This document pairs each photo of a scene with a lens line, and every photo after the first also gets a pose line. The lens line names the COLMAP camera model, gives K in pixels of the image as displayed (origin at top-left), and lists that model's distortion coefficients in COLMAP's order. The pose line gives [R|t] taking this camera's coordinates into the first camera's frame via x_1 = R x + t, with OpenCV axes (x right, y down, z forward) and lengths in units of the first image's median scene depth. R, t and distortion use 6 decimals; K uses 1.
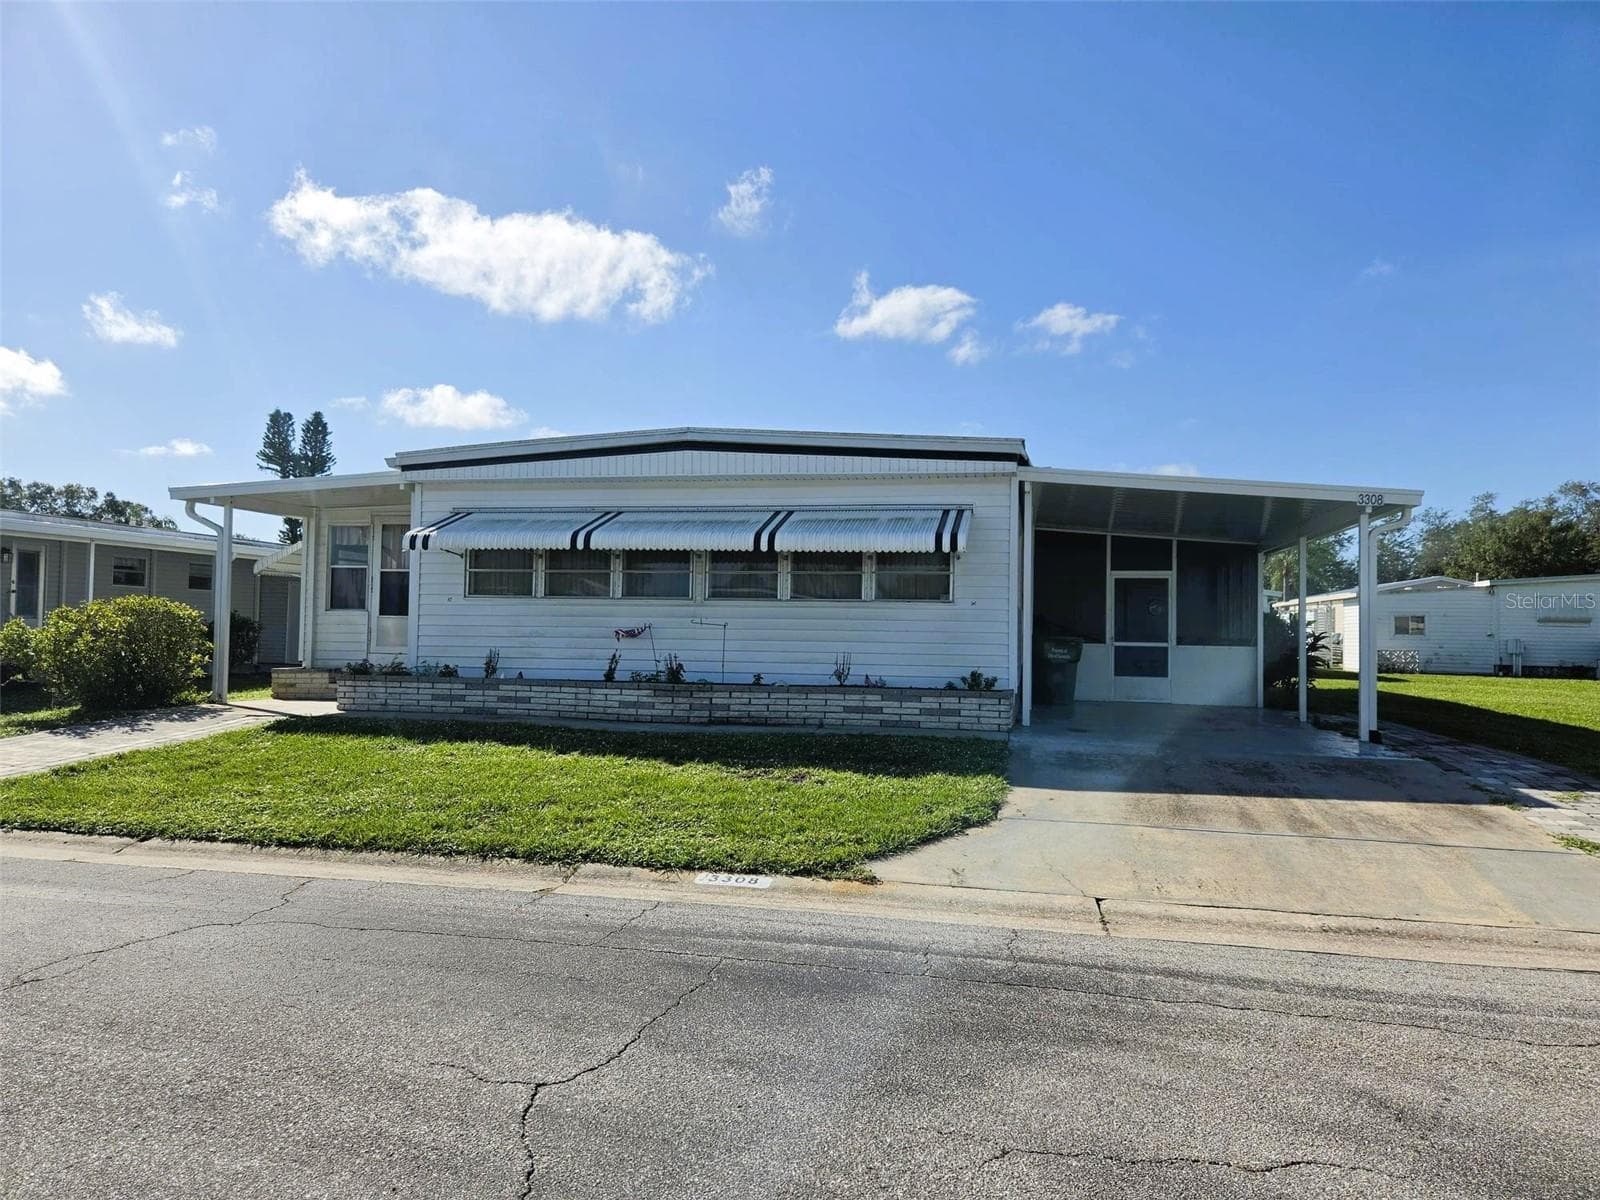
lens RADIAL K [[1105.2, 0, 800.0], [0, 1105.2, 600.0], [0, 0, 1]] dist [0.078085, -0.083161]
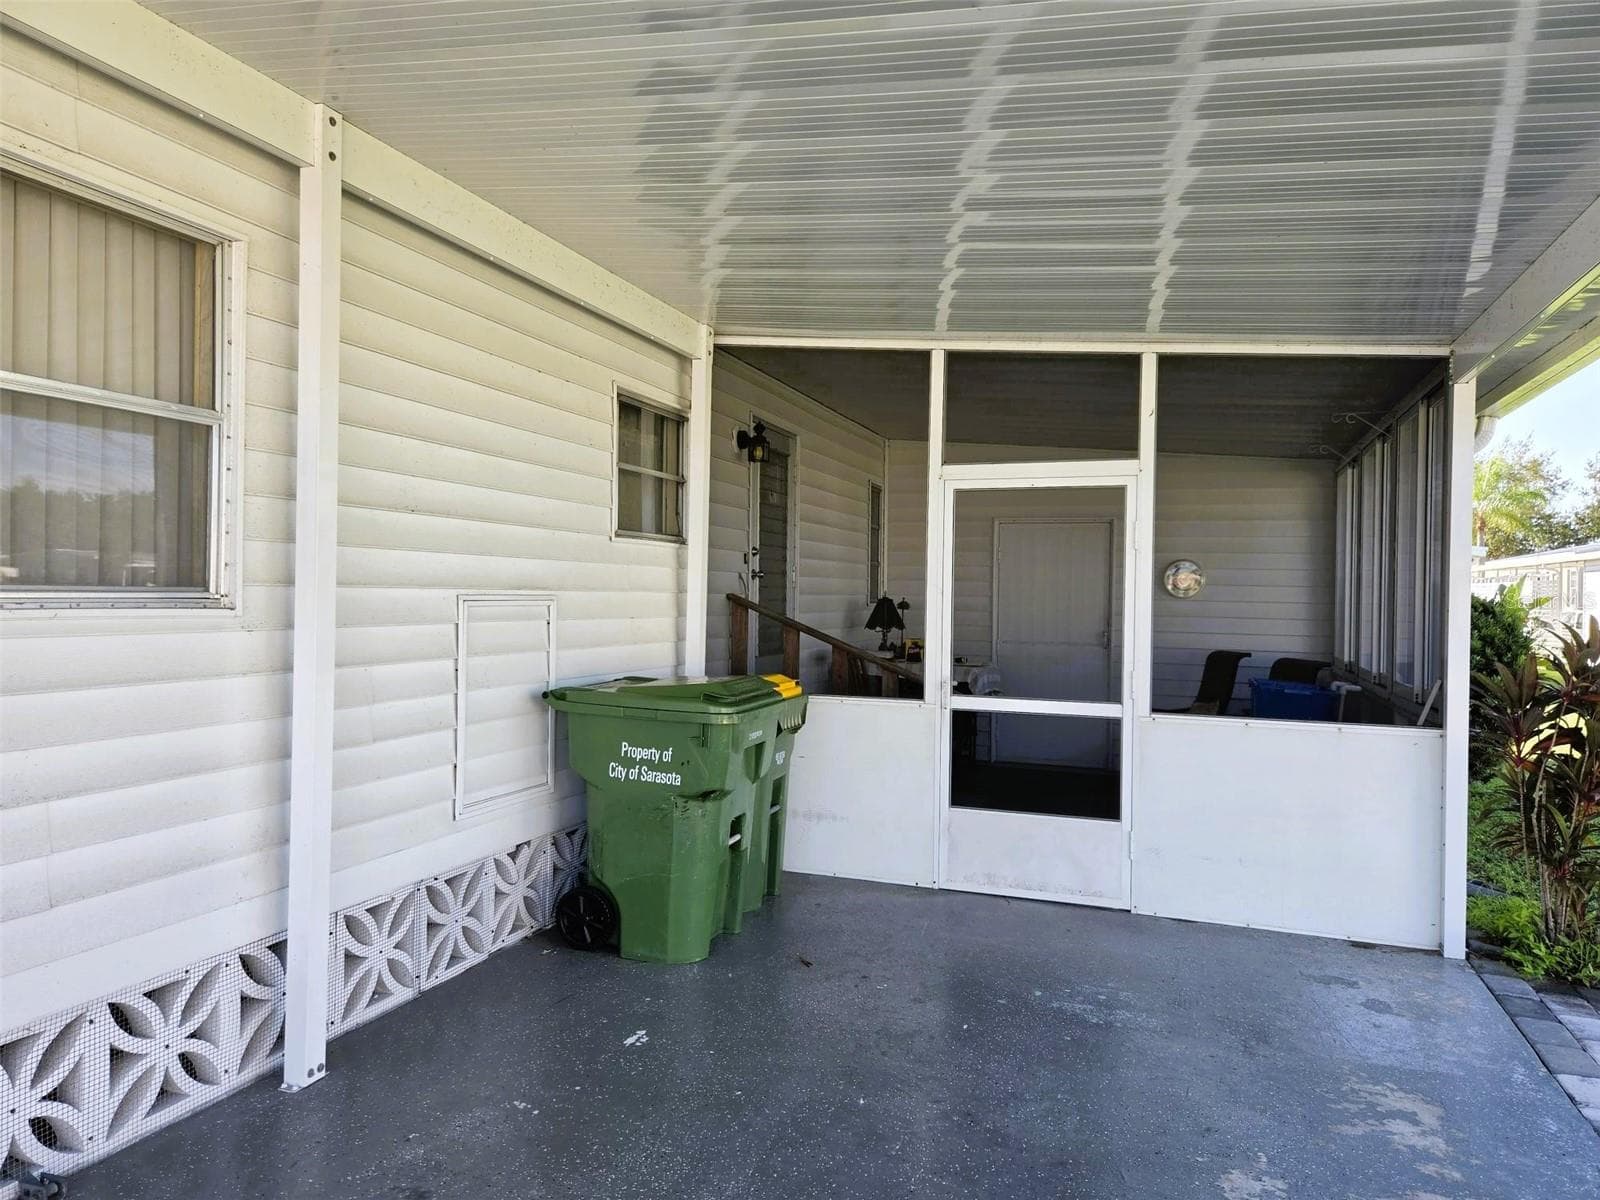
lens RADIAL K [[1105.2, 0, 800.0], [0, 1105.2, 600.0], [0, 0, 1]] dist [0.078085, -0.083161]
pose [[0.990281, 0.001302, -0.139072, 0.323865], [0.004277, 0.999198, 0.039809, -0.001546], [0.139012, -0.040017, 0.989482, 0.787774]]
